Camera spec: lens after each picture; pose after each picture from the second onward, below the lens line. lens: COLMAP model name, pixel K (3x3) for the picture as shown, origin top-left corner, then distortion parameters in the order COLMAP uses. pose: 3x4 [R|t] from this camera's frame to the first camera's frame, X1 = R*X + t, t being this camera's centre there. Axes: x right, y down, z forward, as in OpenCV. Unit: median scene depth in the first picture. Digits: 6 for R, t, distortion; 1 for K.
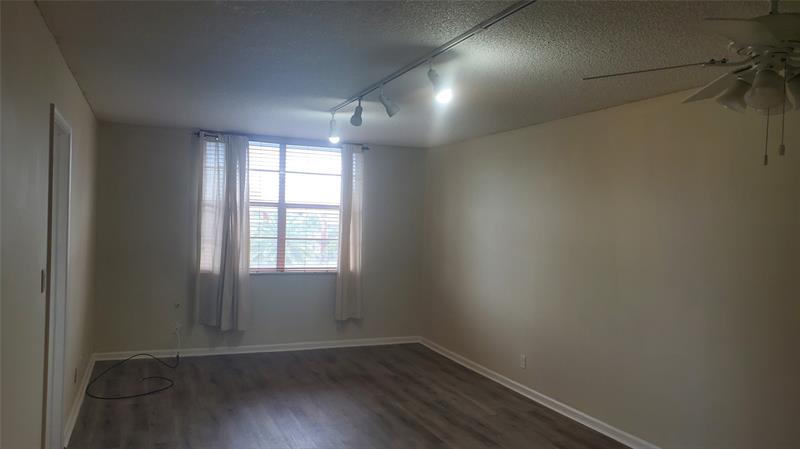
lens RADIAL K [[632.2, 0, 400.0], [0, 632.2, 226.8], [0, 0, 1]] dist [0.079594, -0.206921]
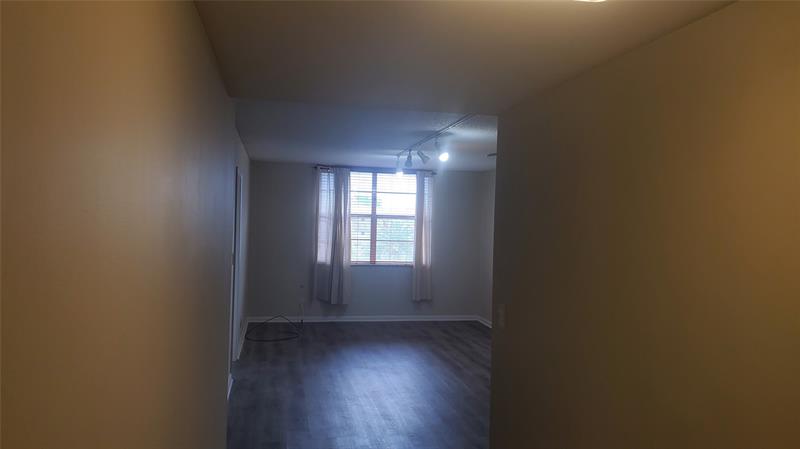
lens RADIAL K [[632.2, 0, 400.0], [0, 632.2, 226.8], [0, 0, 1]] dist [0.079594, -0.206921]
pose [[0.981943, -0.000083, -0.189179, 0.139630], [-0.001869, 0.999947, -0.010140, 0.003153], [0.189170, 0.010310, 0.981890, -0.368940]]
